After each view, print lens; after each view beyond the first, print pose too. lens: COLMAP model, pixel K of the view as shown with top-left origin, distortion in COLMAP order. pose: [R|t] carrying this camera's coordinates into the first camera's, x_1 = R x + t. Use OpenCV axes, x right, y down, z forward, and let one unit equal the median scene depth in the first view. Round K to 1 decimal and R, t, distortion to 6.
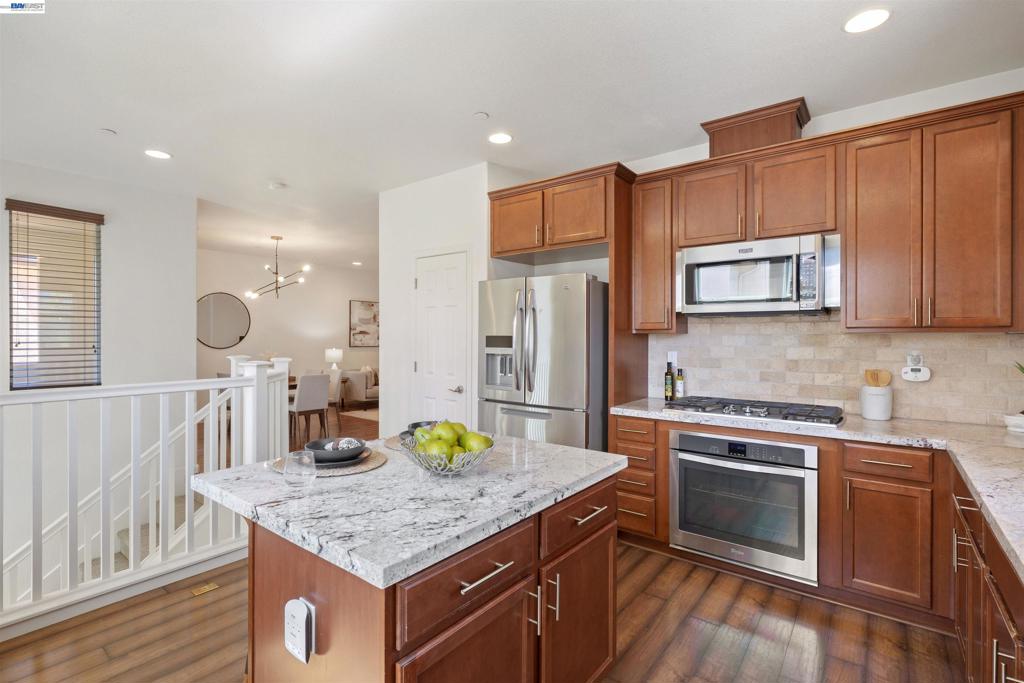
lens RADIAL K [[479.2, 0, 508.8], [0, 479.2, 337.2], [0, 0, 1]] dist [-0.006050, -0.000341]
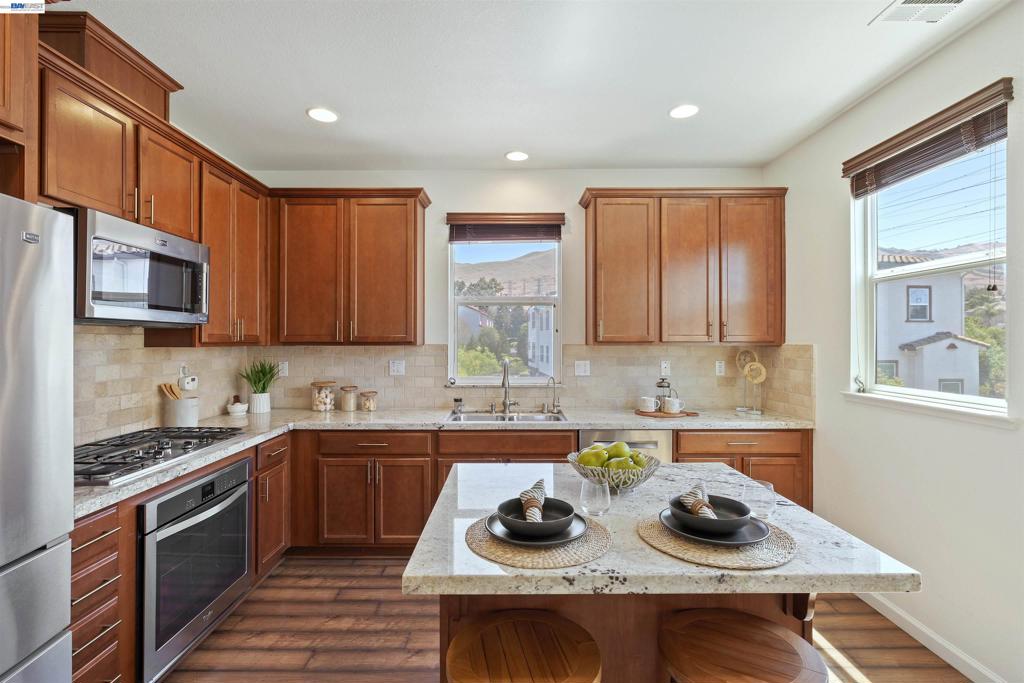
lens RADIAL K [[479.2, 0, 508.8], [0, 479.2, 337.2], [0, 0, 1]] dist [-0.006050, -0.000341]
pose [[-0.613780, 0.002697, 0.789472, -0.463747], [-0.001250, 0.999990, -0.004388, -0.025282], [-0.789476, -0.003680, -0.613770, 1.038006]]
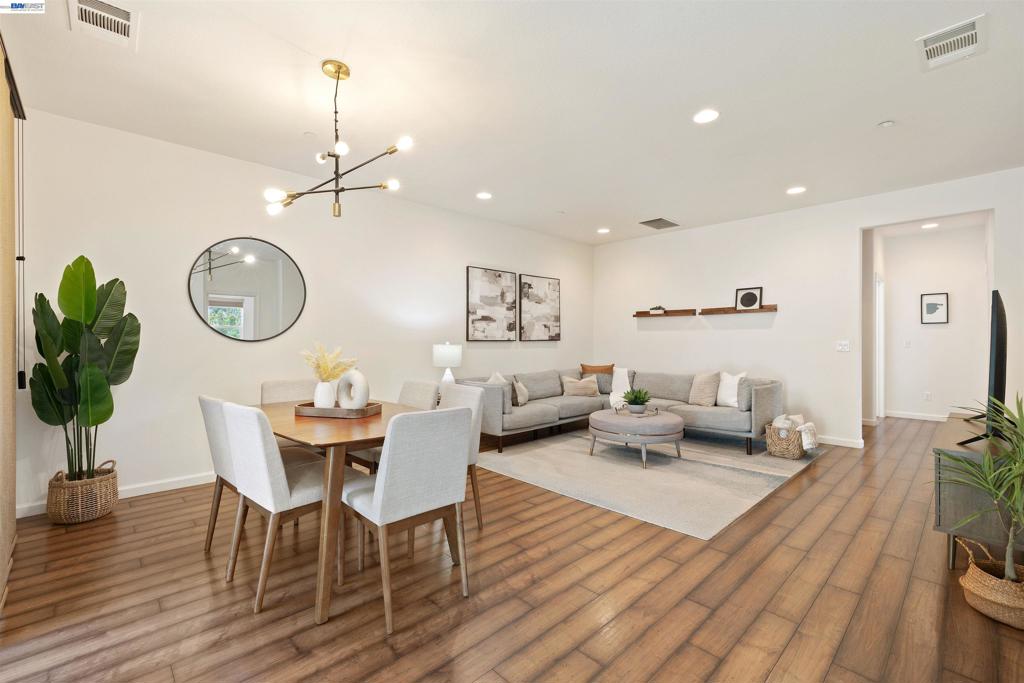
lens RADIAL K [[440.9, 0, 509.4], [0, 440.9, 338.7], [0, 0, 1]] dist [0.003876, 0.000400]
pose [[0.988906, -0.003740, -0.148493, -0.670658], [0.003678, 0.999993, -0.000691, 0.061326], [0.148495, 0.000137, 0.988913, 1.536154]]
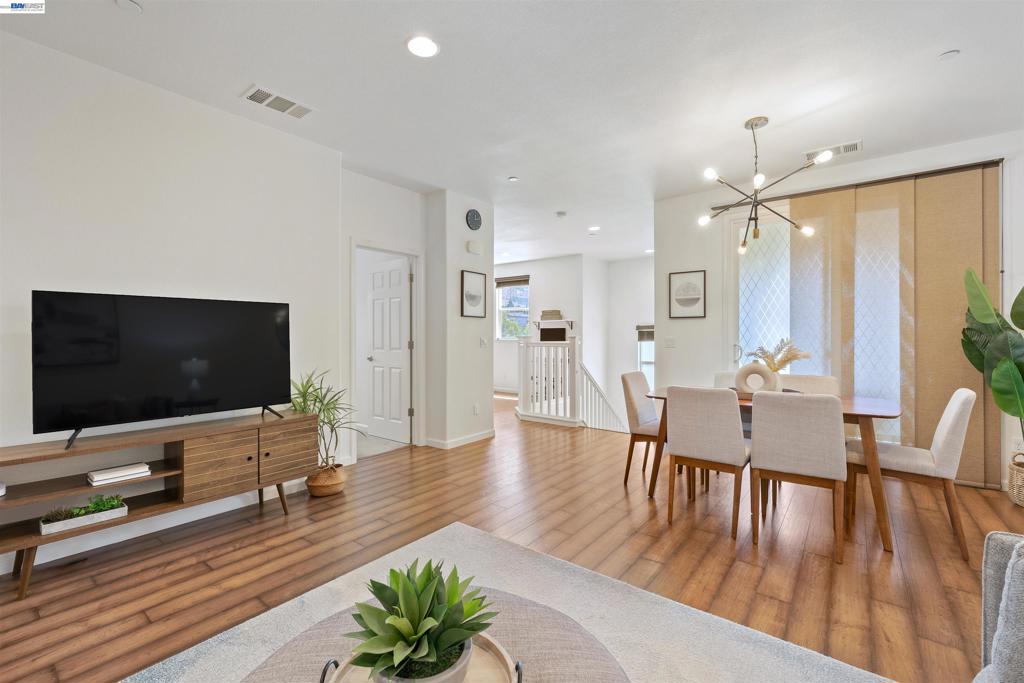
lens RADIAL K [[440.9, 0, 509.4], [0, 440.9, 338.7], [0, 0, 1]] dist [0.003876, 0.000400]
pose [[-0.999993, -0.002728, 0.002497, -0.518446], [-0.002719, 0.999990, 0.003676, 0.064117], [-0.002507, 0.003669, -0.999990, 3.545120]]
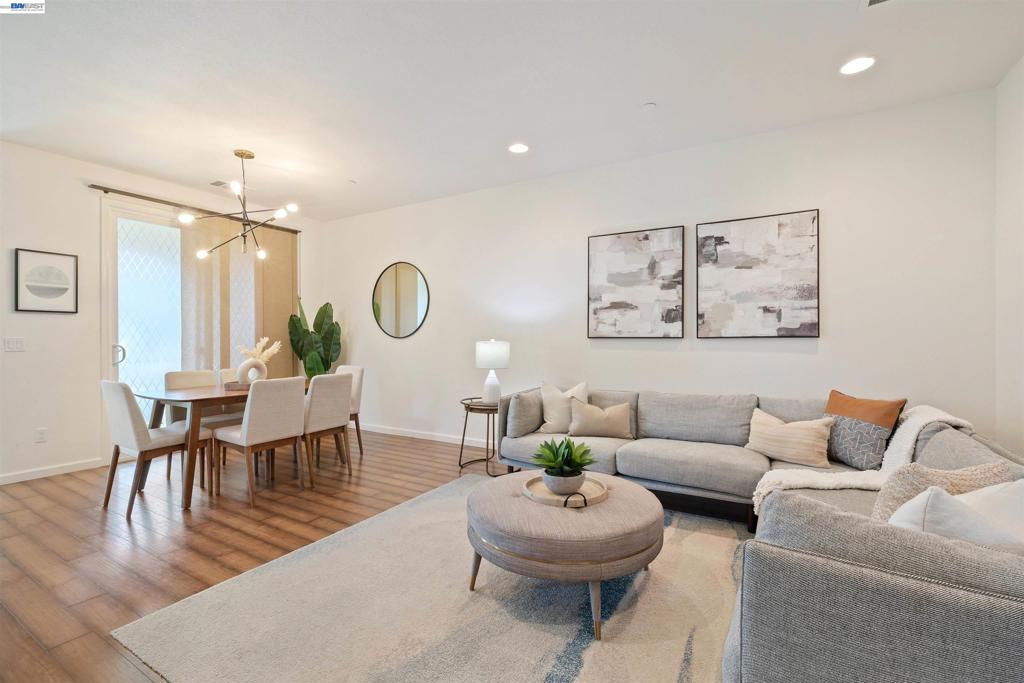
lens RADIAL K [[455.5, 0, 507.5], [0, 455.5, 338.9], [0, 0, 1]] dist [-0.002846, 0.000336]
pose [[0.122258, -0.001238, -0.992498, 0.323997], [0.003048, 0.999995, -0.000872, 0.072865], [0.992494, -0.002918, 0.122262, 3.017945]]
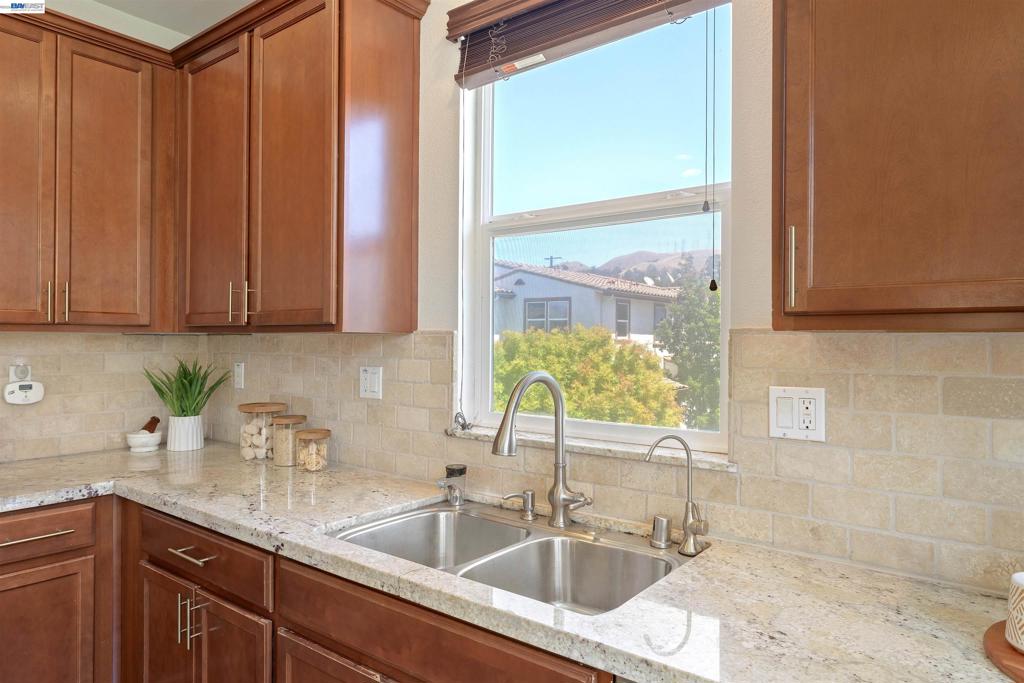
lens RADIAL K [[652.1, 0, 507.0], [0, 652.1, 338.6], [0, 0, 1]] dist [-0.001249, -0.000638]
pose [[0.004253, 0.000564, 0.999991, -0.059674], [-0.005361, 0.999985, -0.000541, -0.002647], [-0.999977, -0.005359, 0.004256, 0.298219]]
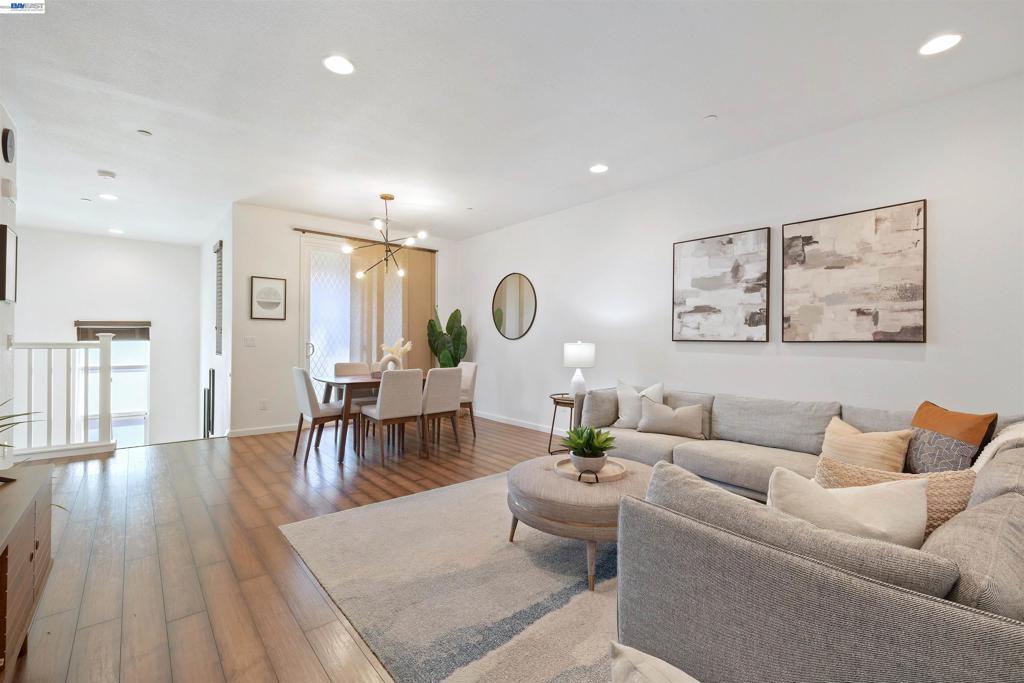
lens RADIAL K [[448.4, 0, 508.0], [0, 448.4, 336.9], [0, 0, 1]] dist [0.012251, 0.000228]
pose [[-0.212108, -0.009981, -0.977195, 0.485578], [-0.007031, 0.999938, -0.008687, 0.072858], [0.977221, 0.005028, -0.212165, 3.243255]]
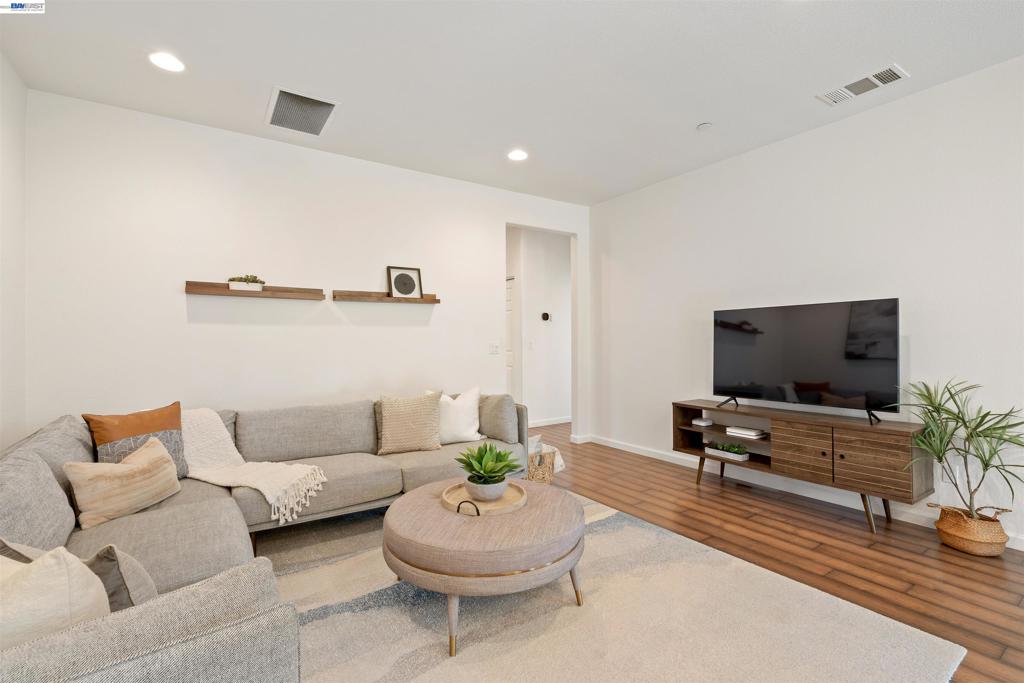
lens RADIAL K [[455.5, 0, 507.5], [0, 455.5, 338.9], [0, 0, 1]] dist [-0.002846, 0.000336]
pose [[0.312732, -0.002119, 0.949839, -1.177412], [0.006520, 0.999979, 0.000084, 0.063670], [-0.949819, 0.006167, 0.312739, 2.928310]]
